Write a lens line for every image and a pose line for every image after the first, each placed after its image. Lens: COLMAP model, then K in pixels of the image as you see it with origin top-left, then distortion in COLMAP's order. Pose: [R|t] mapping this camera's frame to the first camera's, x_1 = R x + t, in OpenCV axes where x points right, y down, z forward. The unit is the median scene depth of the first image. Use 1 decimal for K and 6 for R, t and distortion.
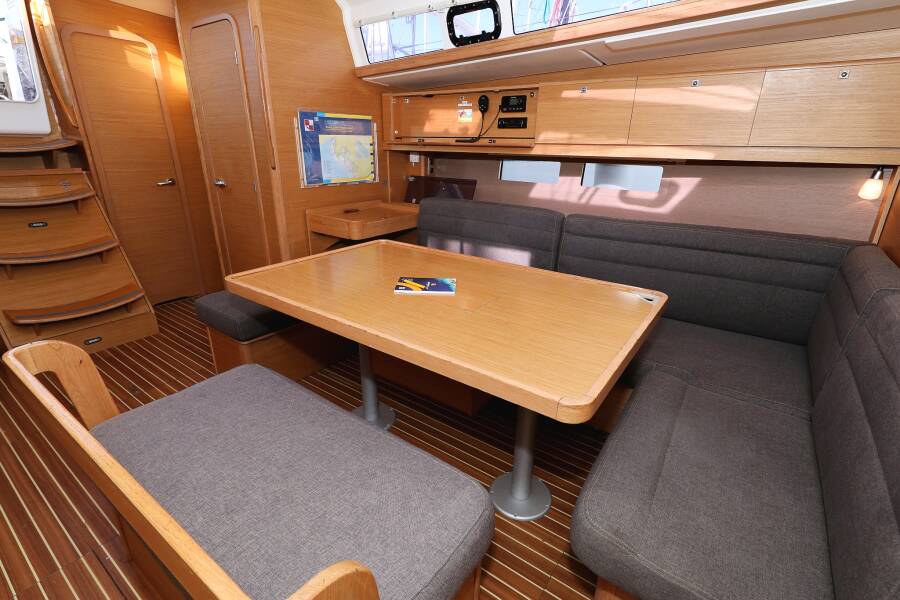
lens RADIAL K [[431.2, 0, 450.0], [0, 431.2, 300.0], [0, 0, 1]] dist [0.016446, 0.000318]
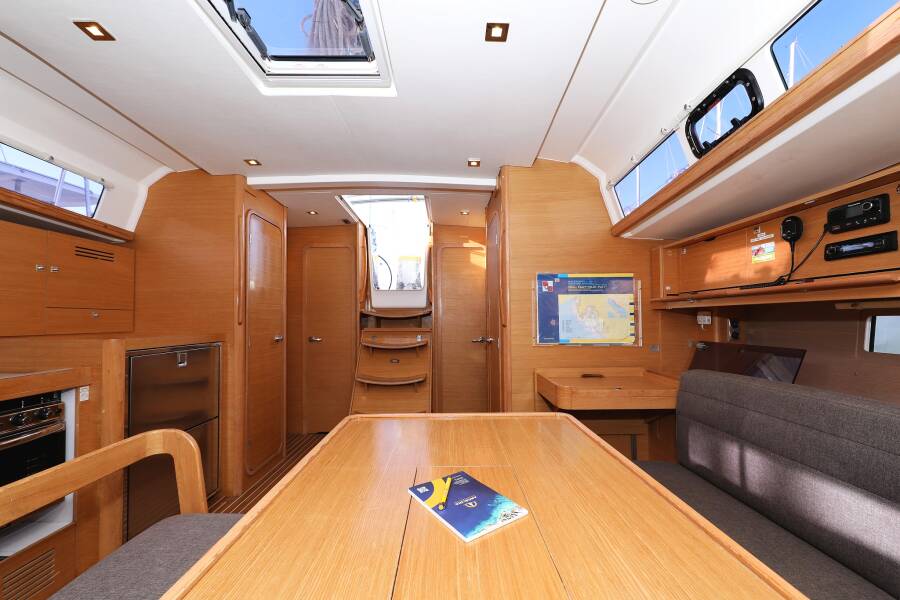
lens RADIAL K [[354.7, 0, 444.5], [0, 354.7, 313.1], [0, 0, 1]] dist [-0.000629, -0.000088]
pose [[0.587487, -0.029188, -0.808707, 0.188910], [-0.267473, 0.936179, -0.228095, -0.091516], [0.763752, 0.350310, 0.542186, 0.382489]]
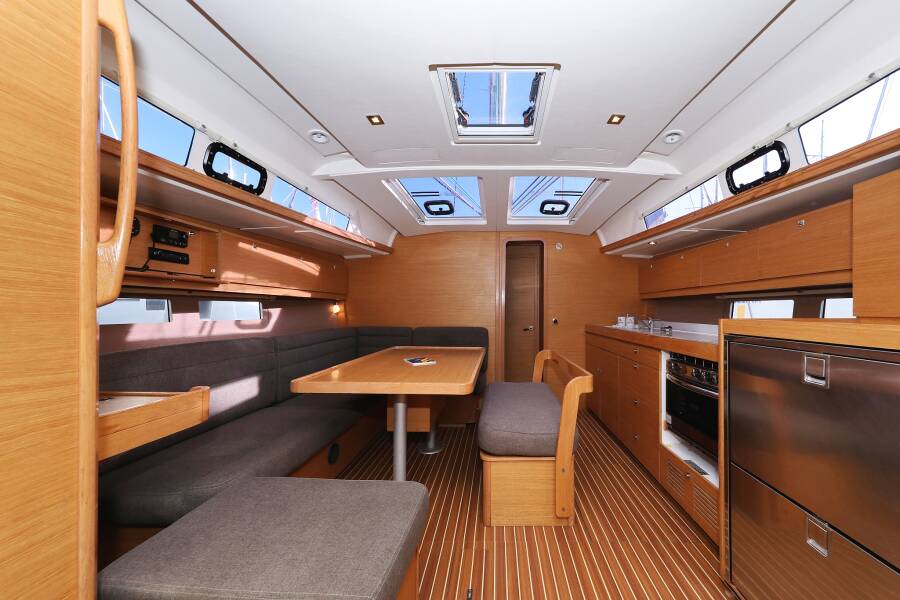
lens RADIAL K [[315.9, 0, 484.2], [0, 315.9, 307.4], [0, 0, 1]] dist [-0.000990, -0.000068]
pose [[-0.561926, -0.009224, 0.827136, -0.731244], [0.267370, 0.944237, 0.192171, -0.249247], [-0.782785, 0.329138, -0.528125, 0.832290]]
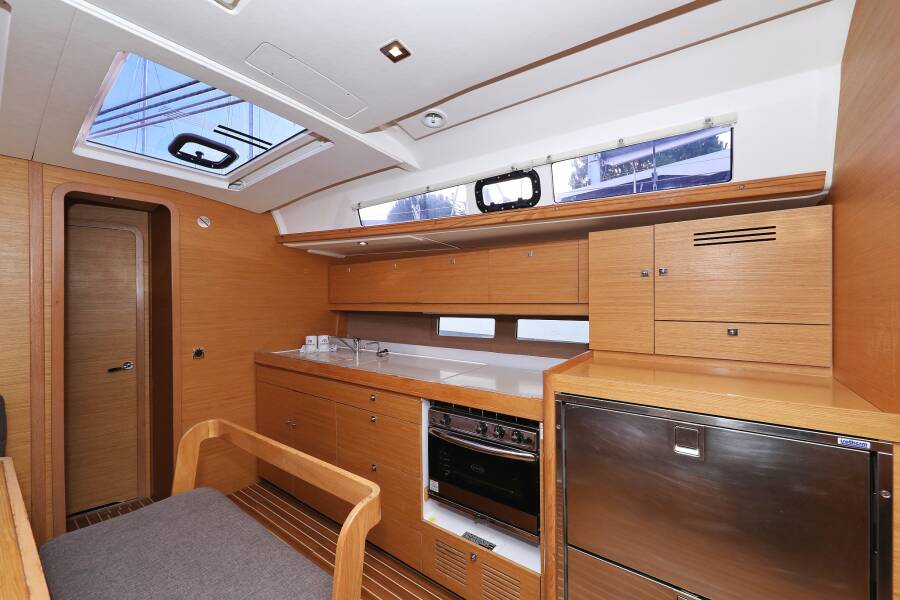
lens RADIAL K [[350.5, 0, 475.3], [0, 350.5, 303.9], [0, 0, 1]] dist [-0.007071, -0.000147]
pose [[-0.999481, -0.007825, -0.031254, -0.450050], [-0.018201, 0.937573, 0.347312, -0.271747], [0.026585, 0.347700, -0.937229, 0.685590]]
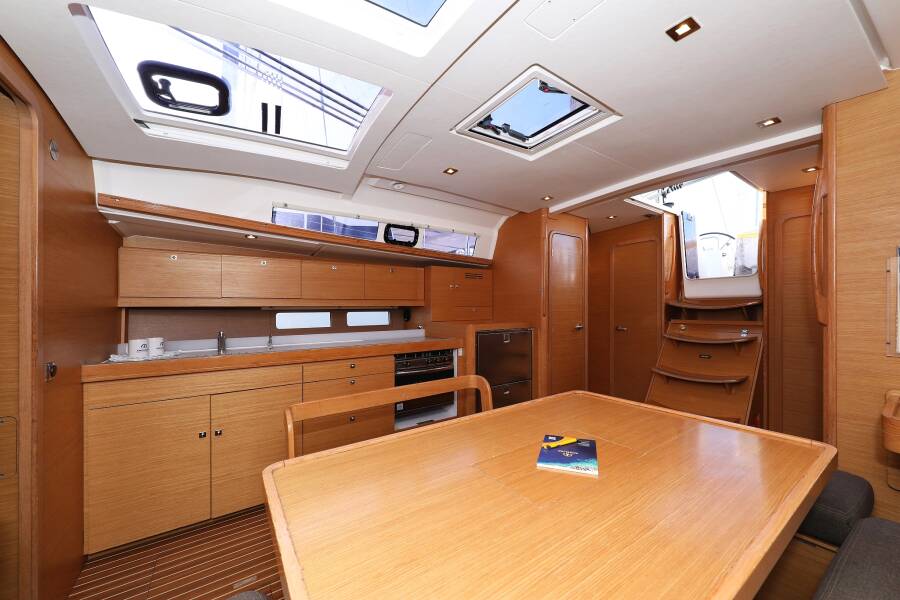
lens RADIAL K [[310.1, 0, 430.2], [0, 310.1, 312.9], [0, 0, 1]] dist [-0.000280, -0.012780]
pose [[-0.374675, -0.001188, -0.927155, 0.342889], [-0.310829, 0.942289, 0.124403, -0.161483], [0.873501, 0.334798, -0.353422, 0.533338]]
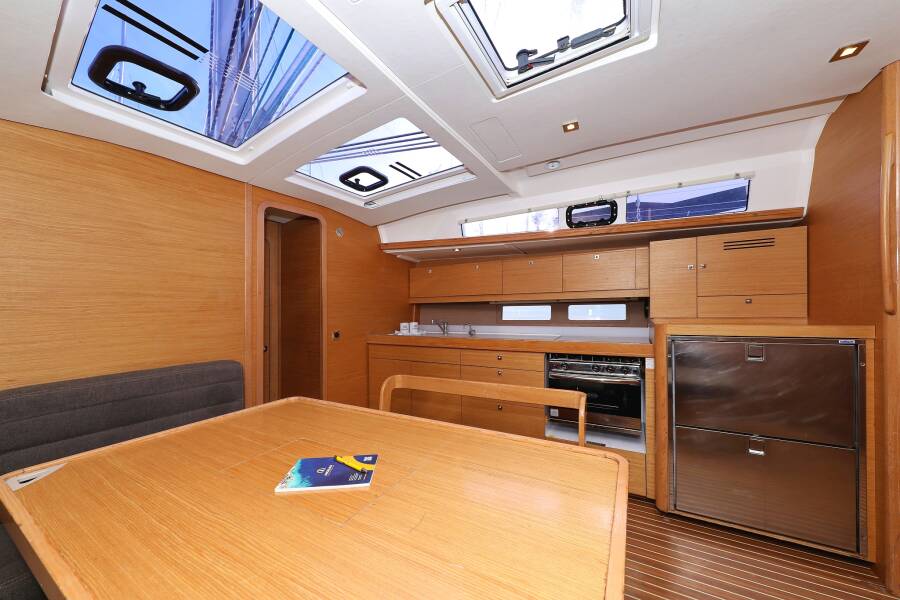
lens RADIAL K [[311.0, 0, 475.8], [0, 311.0, 304.7], [0, 0, 1]] dist [-0.001253, -0.000145]
pose [[-0.988601, 0.008686, -0.150306, -0.101109], [-0.042174, 0.942390, 0.331847, -0.277339], [0.144529, 0.334404, -0.931282, 0.831450]]
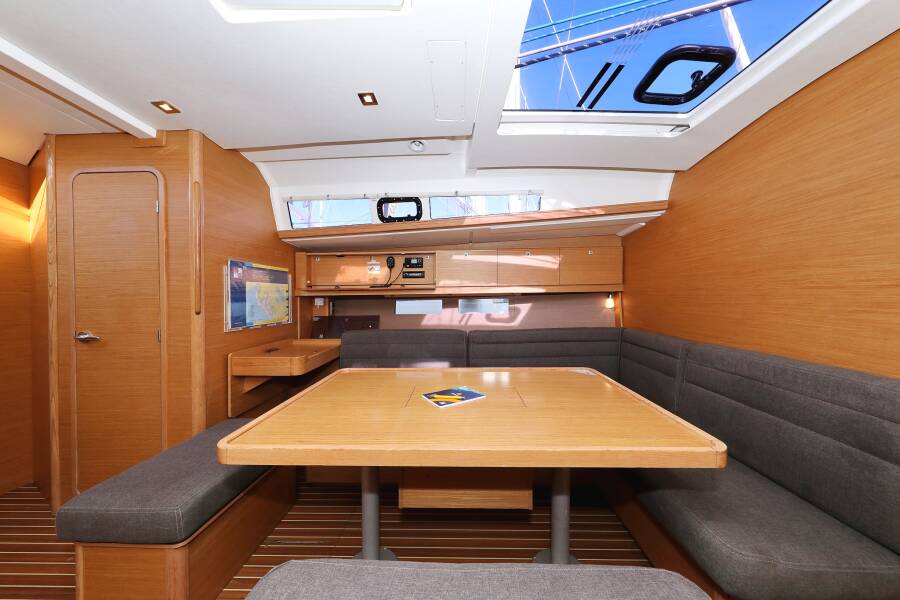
lens RADIAL K [[288.2, 0, 454.7], [0, 288.2, 300.4], [0, 0, 1]] dist [0.000805, -0.000062]
pose [[0.824144, -0.030293, 0.565570, -0.279881], [0.217442, 0.938970, -0.266562, -0.040444], [-0.522978, 0.342664, 0.780433, 0.198333]]
